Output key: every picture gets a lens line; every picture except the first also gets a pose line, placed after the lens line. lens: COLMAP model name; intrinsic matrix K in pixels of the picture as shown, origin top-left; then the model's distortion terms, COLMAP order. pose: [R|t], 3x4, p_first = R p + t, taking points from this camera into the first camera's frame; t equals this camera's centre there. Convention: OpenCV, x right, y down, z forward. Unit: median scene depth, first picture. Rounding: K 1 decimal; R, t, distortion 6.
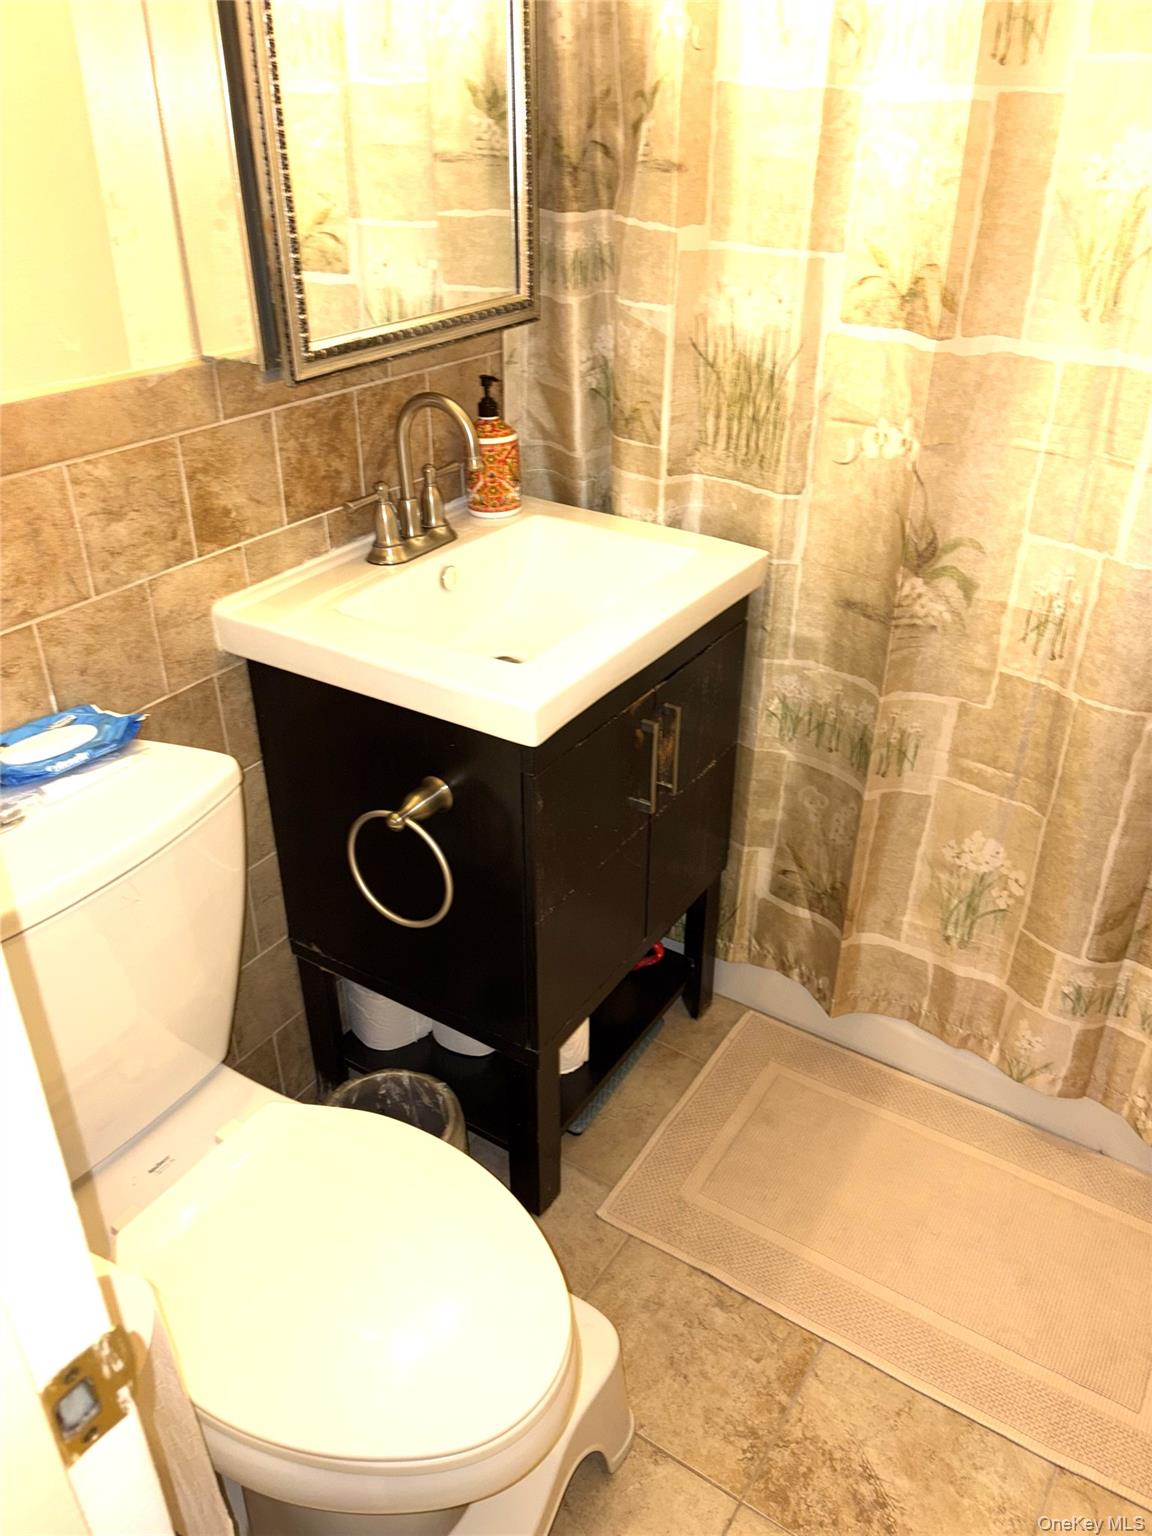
lens RADIAL K [[1152.1, 0, 576.0], [0, 1152.1, 768.0], [0, 0, 1]] dist [0.024278, -0.008327]
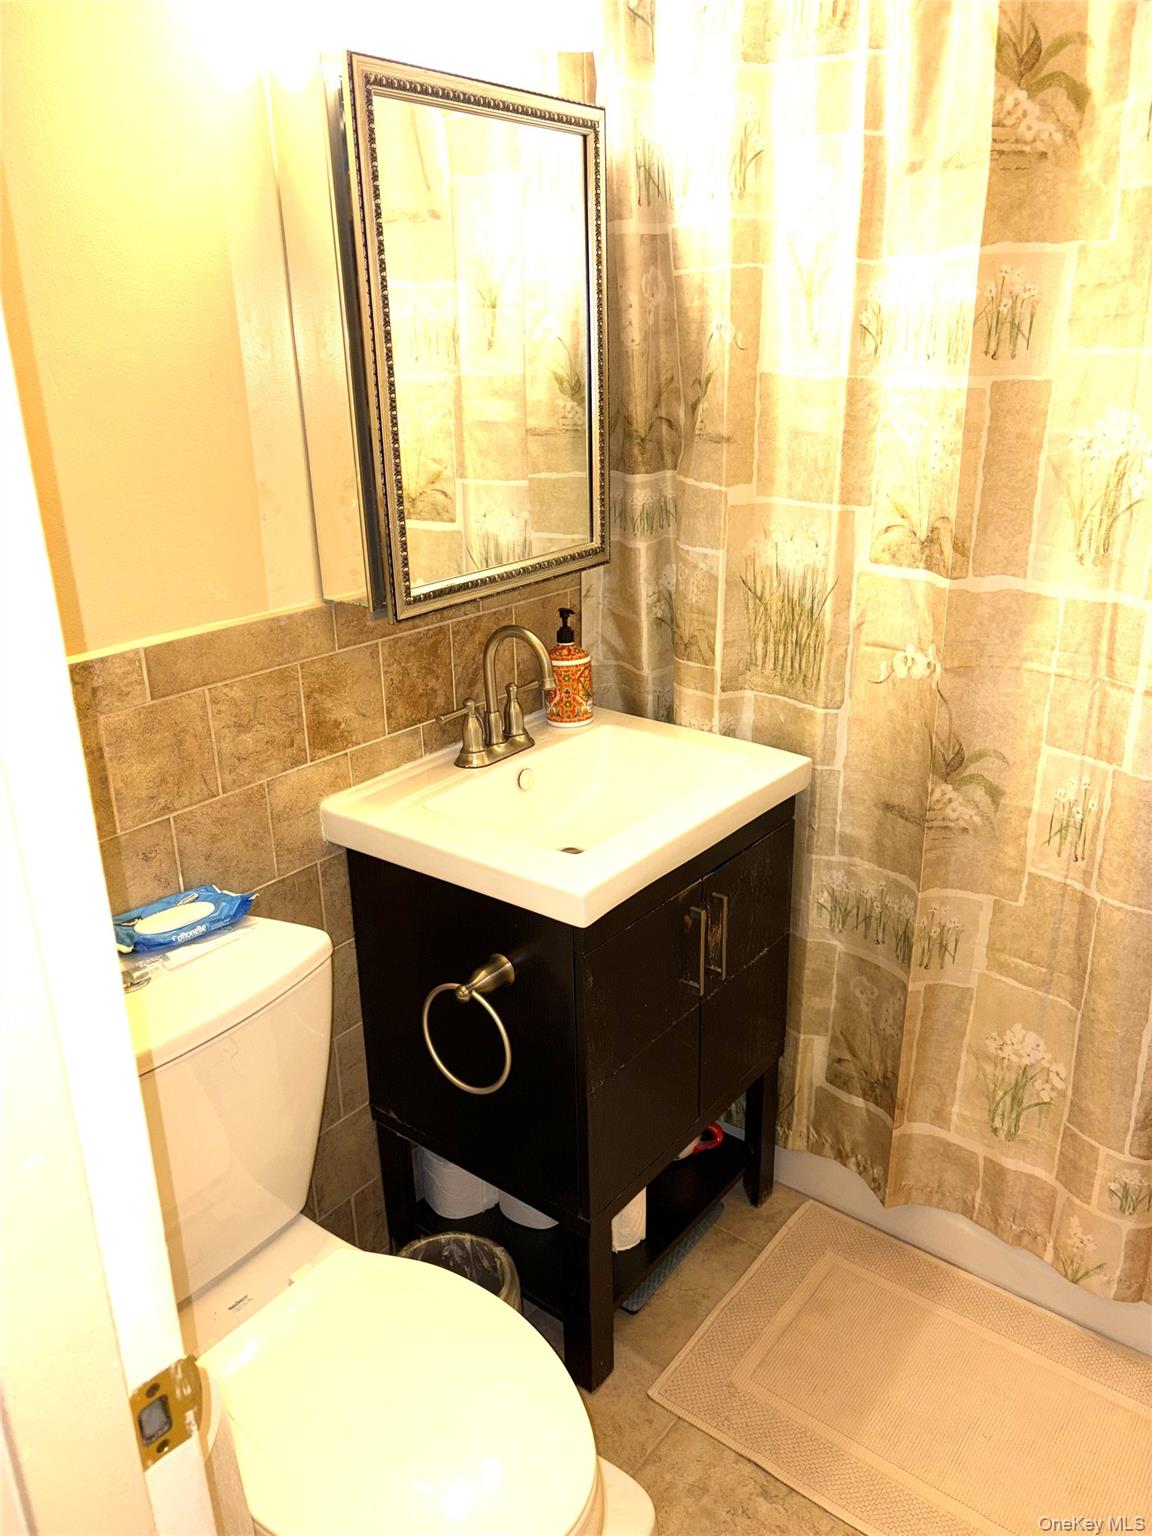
lens RADIAL K [[1167.9, 0, 576.0], [0, 1167.9, 768.0], [0, 0, 1]] dist [0.056240, -0.052350]
pose [[0.994684, 0.008289, -0.102636, 0.058628], [-0.025291, 0.985888, -0.165485, 0.013329], [0.099815, 0.167201, 0.980857, -0.129284]]
